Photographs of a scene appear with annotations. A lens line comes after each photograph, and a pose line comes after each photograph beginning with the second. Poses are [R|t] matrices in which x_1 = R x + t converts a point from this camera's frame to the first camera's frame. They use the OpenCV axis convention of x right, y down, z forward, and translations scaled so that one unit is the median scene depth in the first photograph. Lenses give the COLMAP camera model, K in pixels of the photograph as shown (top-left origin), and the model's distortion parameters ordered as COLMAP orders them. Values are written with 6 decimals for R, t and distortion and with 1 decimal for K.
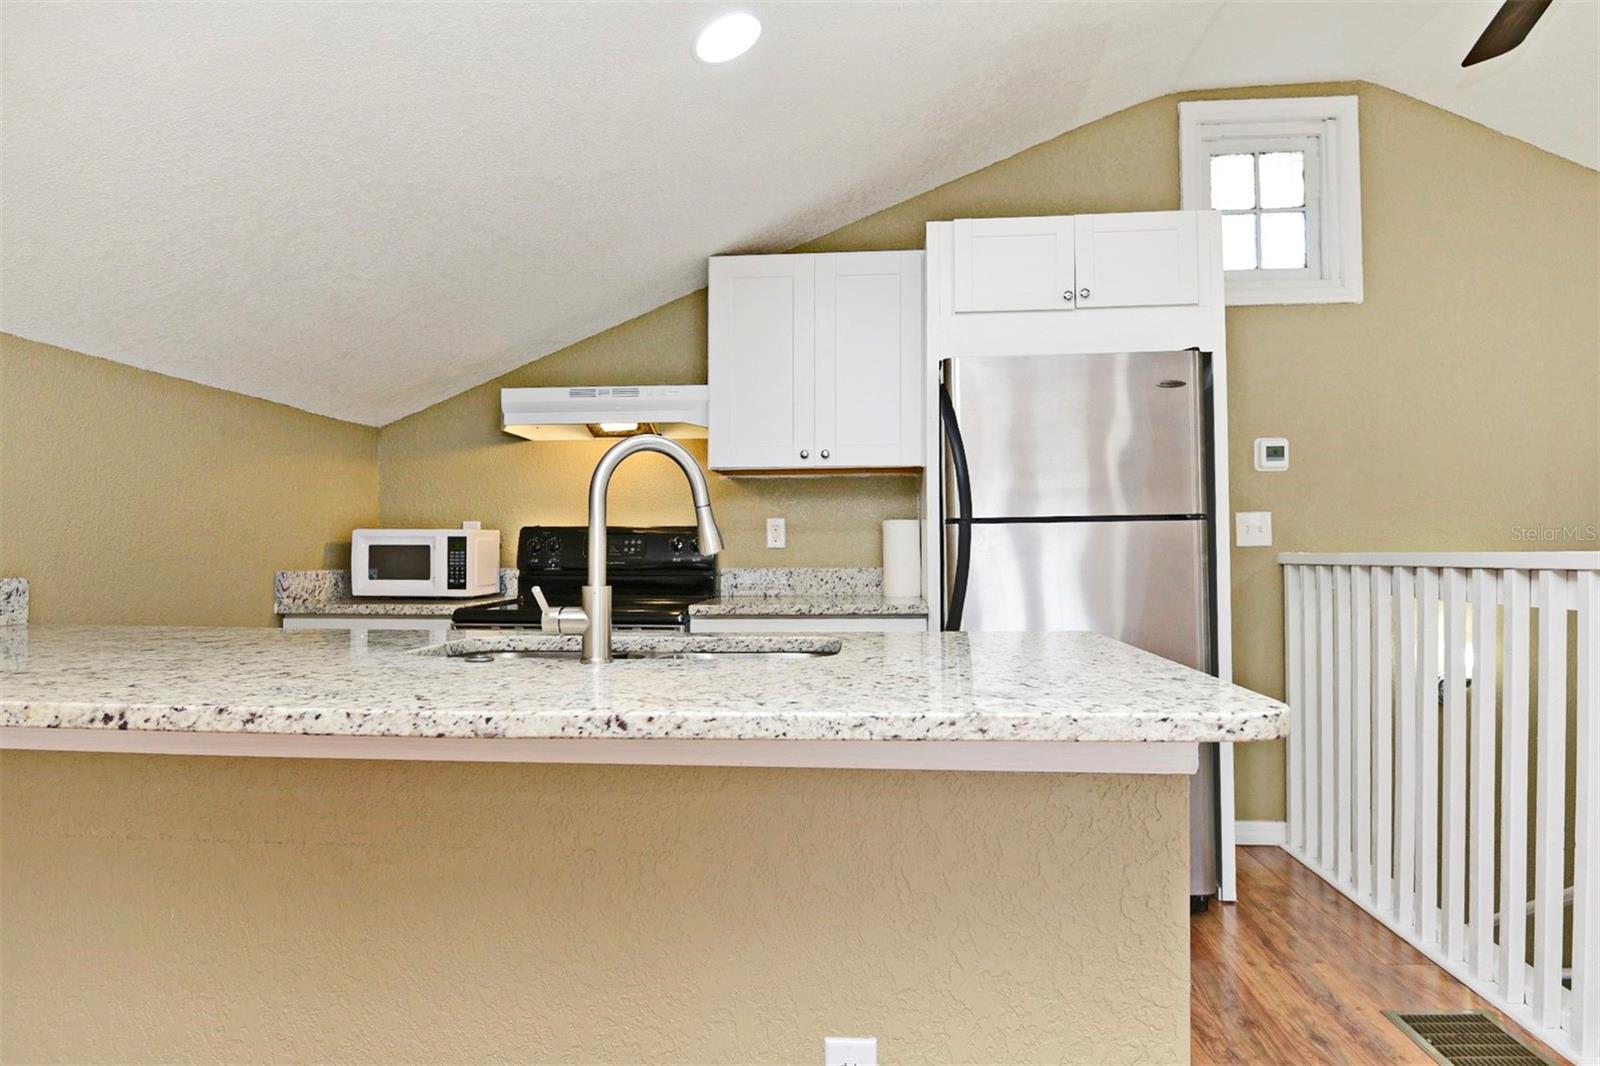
lens RADIAL K [[922.5, 0, 800.0], [0, 922.5, 533.0], [0, 0, 1]] dist [0.000245, 0.000016]
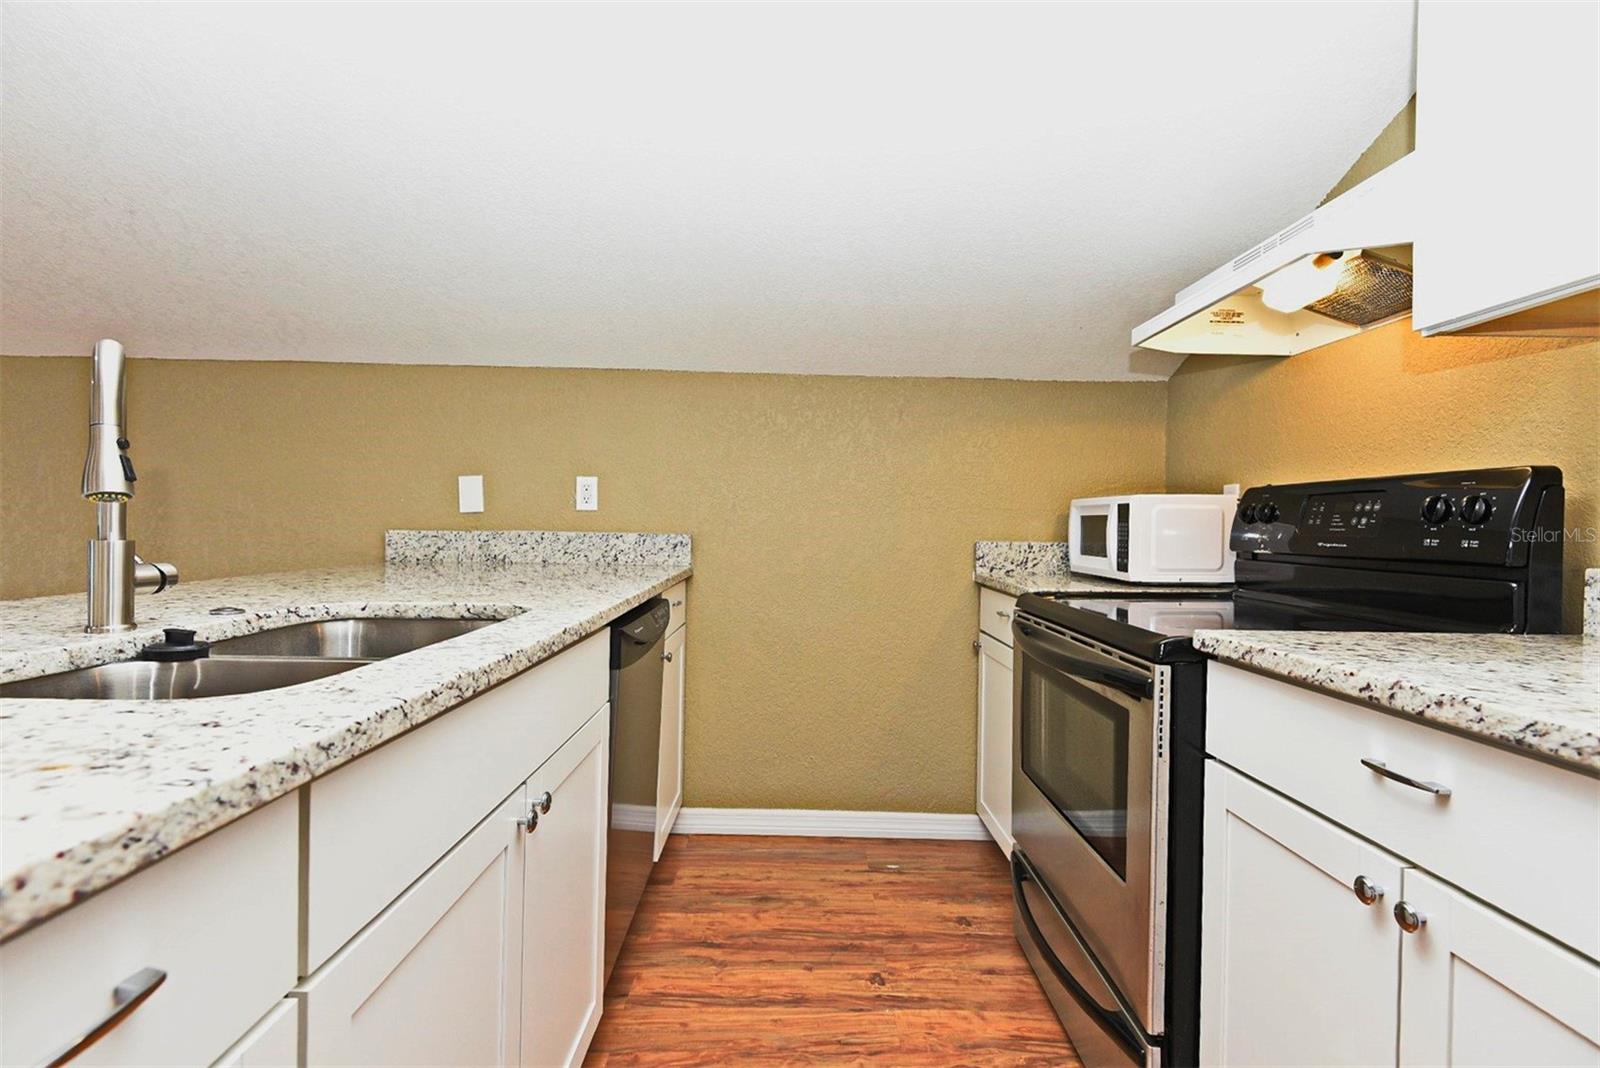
lens RADIAL K [[747.2, 0, 800.0], [0, 747.2, 534.0], [0, 0, 1]] dist [-0.000041, -0.000046]
pose [[0.104026, 0.016608, -0.994436, 0.229624], [0.003788, 0.999847, 0.017095, 0.018296], [0.994567, -0.005545, 0.103947, 0.684052]]
